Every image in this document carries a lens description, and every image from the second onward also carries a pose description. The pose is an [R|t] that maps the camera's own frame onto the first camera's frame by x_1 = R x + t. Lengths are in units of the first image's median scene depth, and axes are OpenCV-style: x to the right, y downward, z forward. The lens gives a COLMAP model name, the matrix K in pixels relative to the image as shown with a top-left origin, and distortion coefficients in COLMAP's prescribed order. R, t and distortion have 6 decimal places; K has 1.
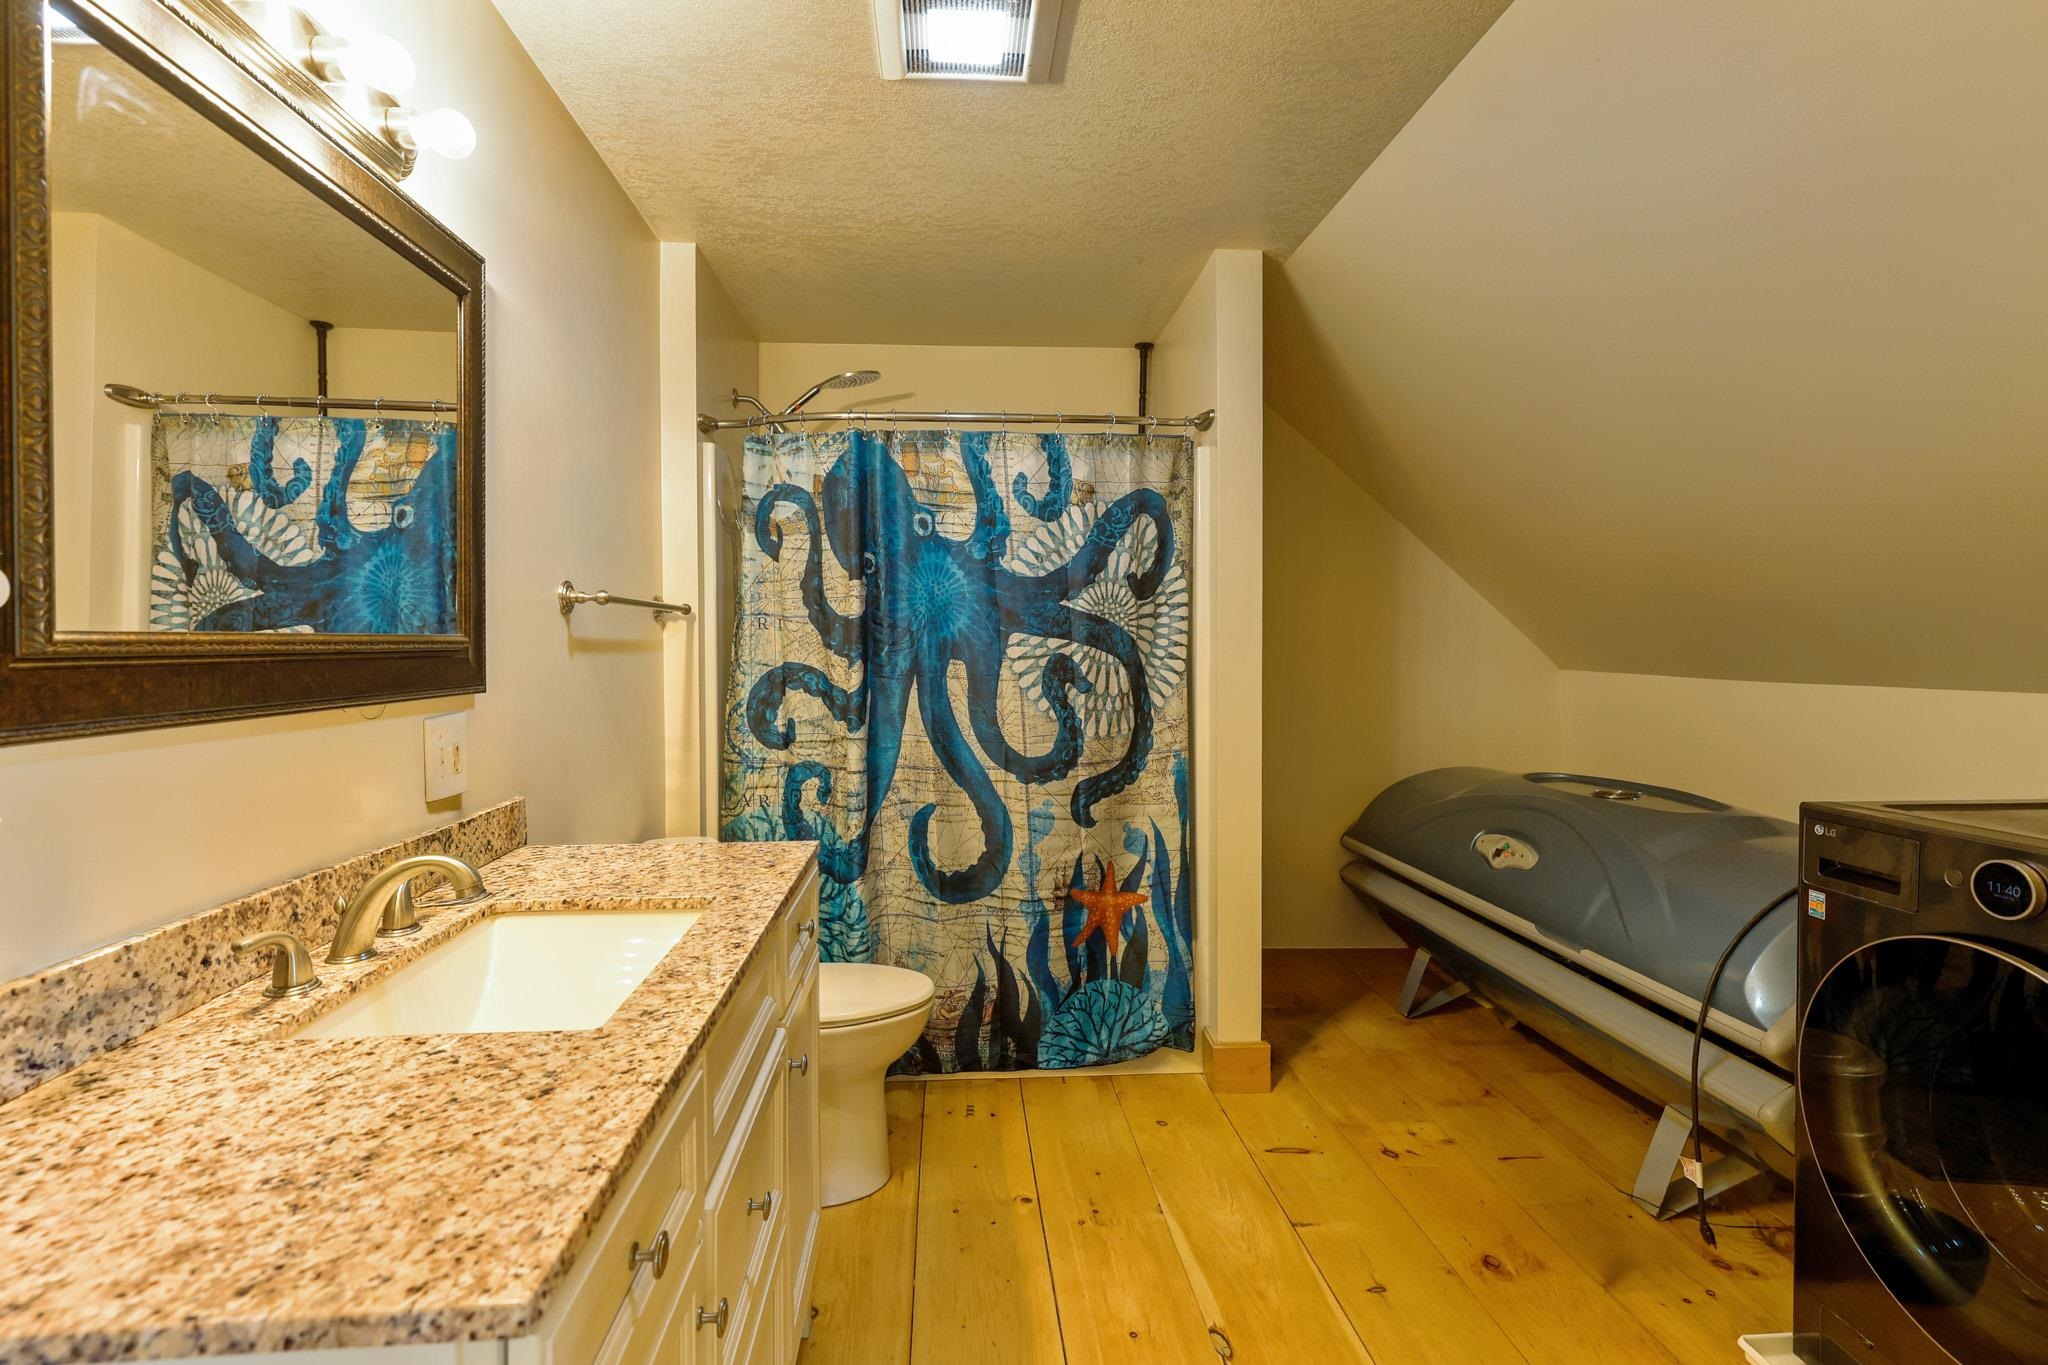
lens RADIAL K [[883.8, 0, 1025.7], [0, 883.8, 667.3], [0, 0, 1]] dist [0.003401, 0.000332]
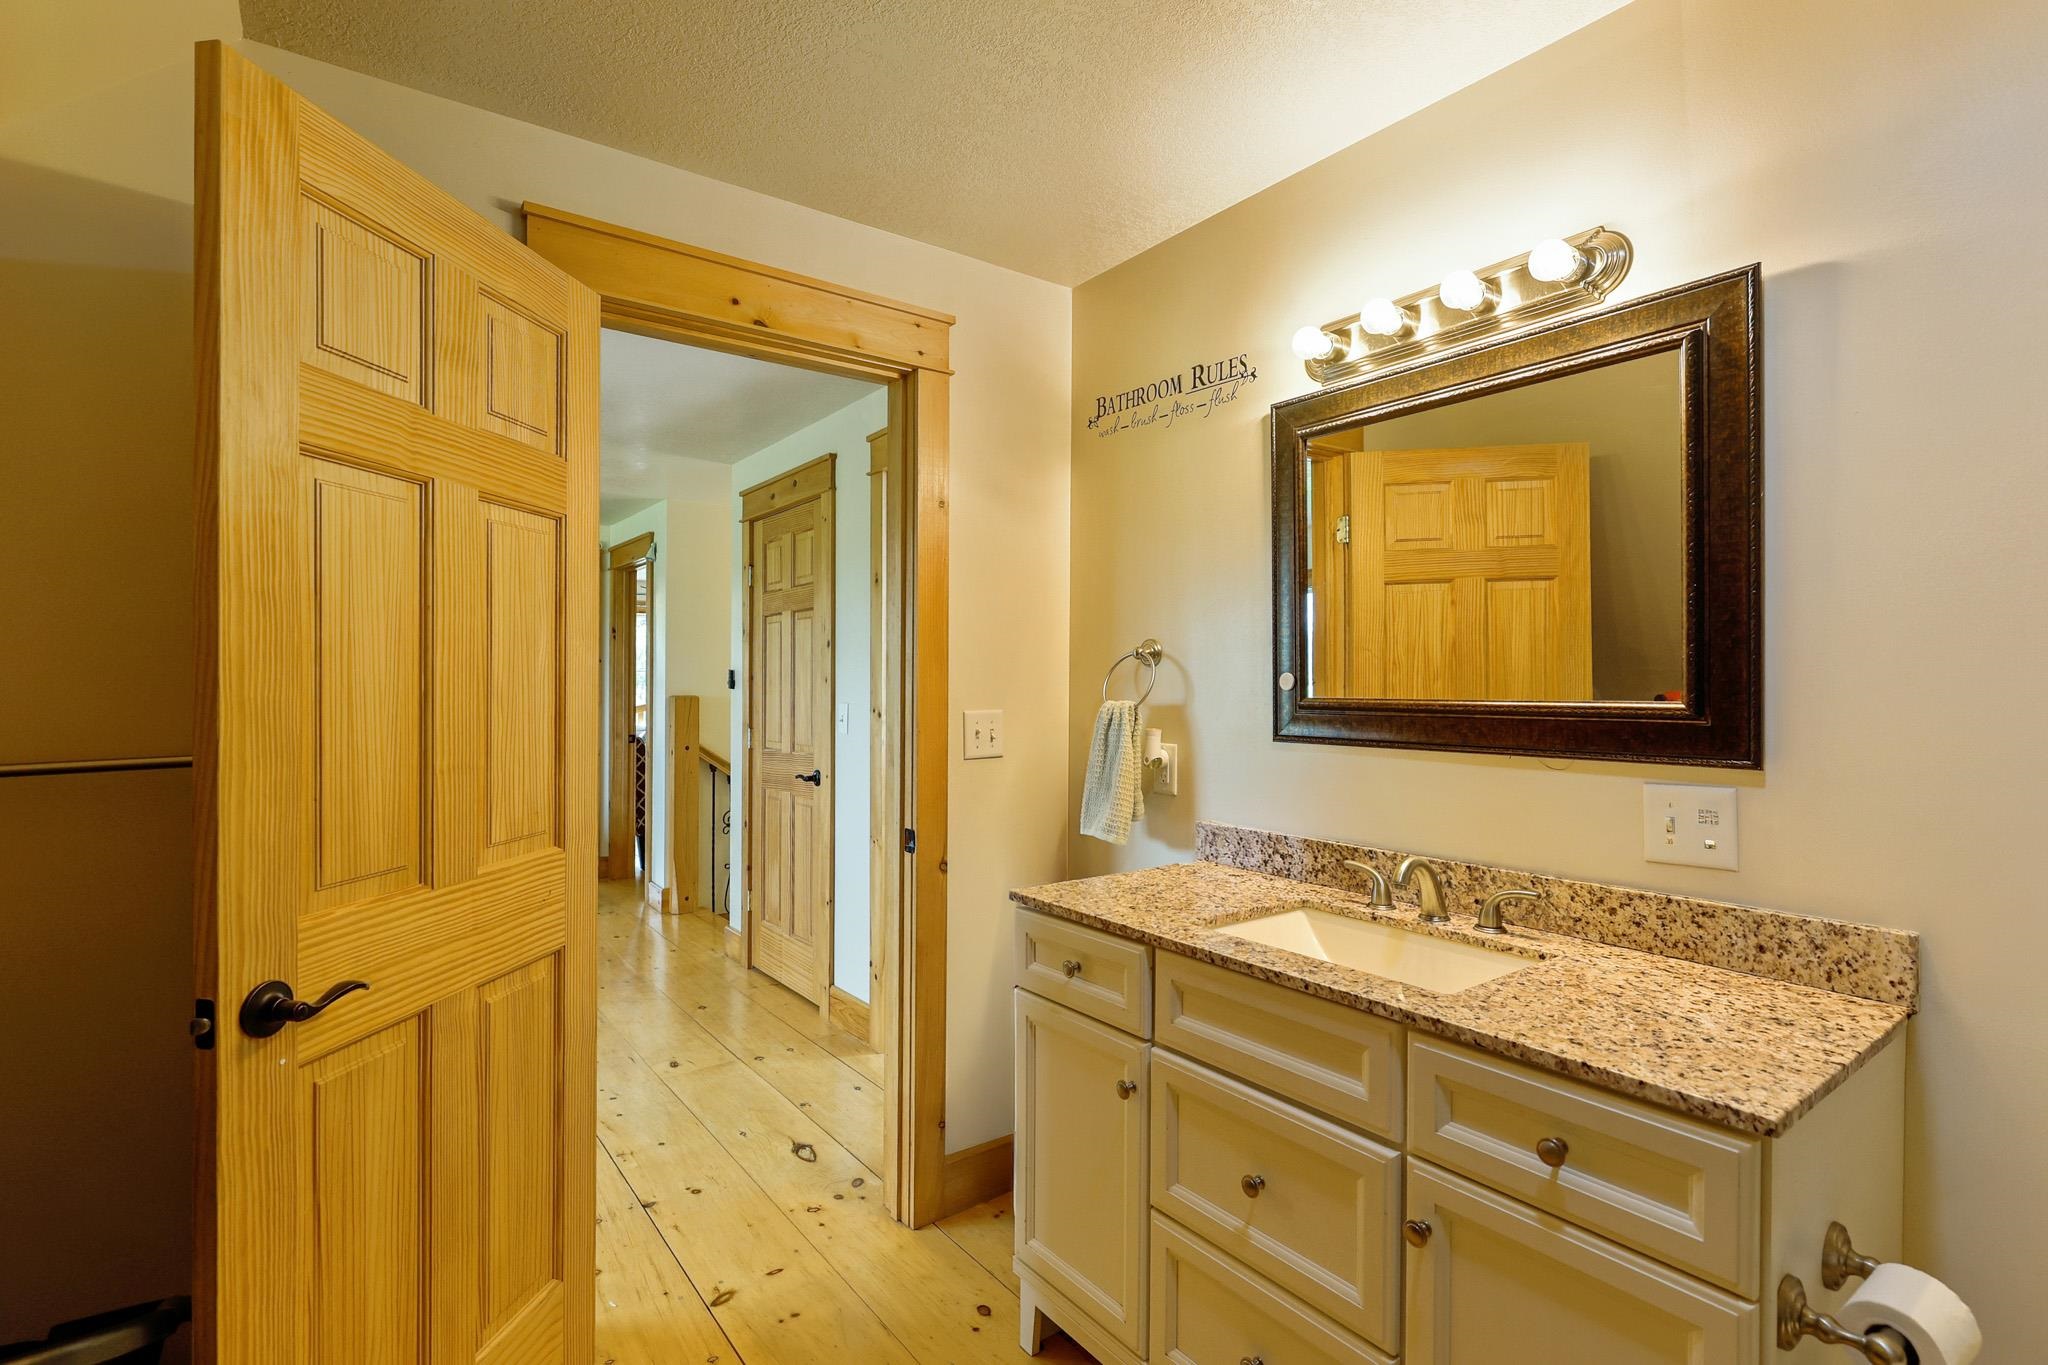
lens RADIAL K [[951.5, 0, 1022.9], [0, 951.5, 675.4], [0, 0, 1]] dist [0.008533, 0.001415]
pose [[-0.852296, 0.000974, -0.523059, 0.654893], [-0.010590, 0.999761, 0.019117, -0.101645], [0.522953, 0.021832, -0.852082, 1.971112]]
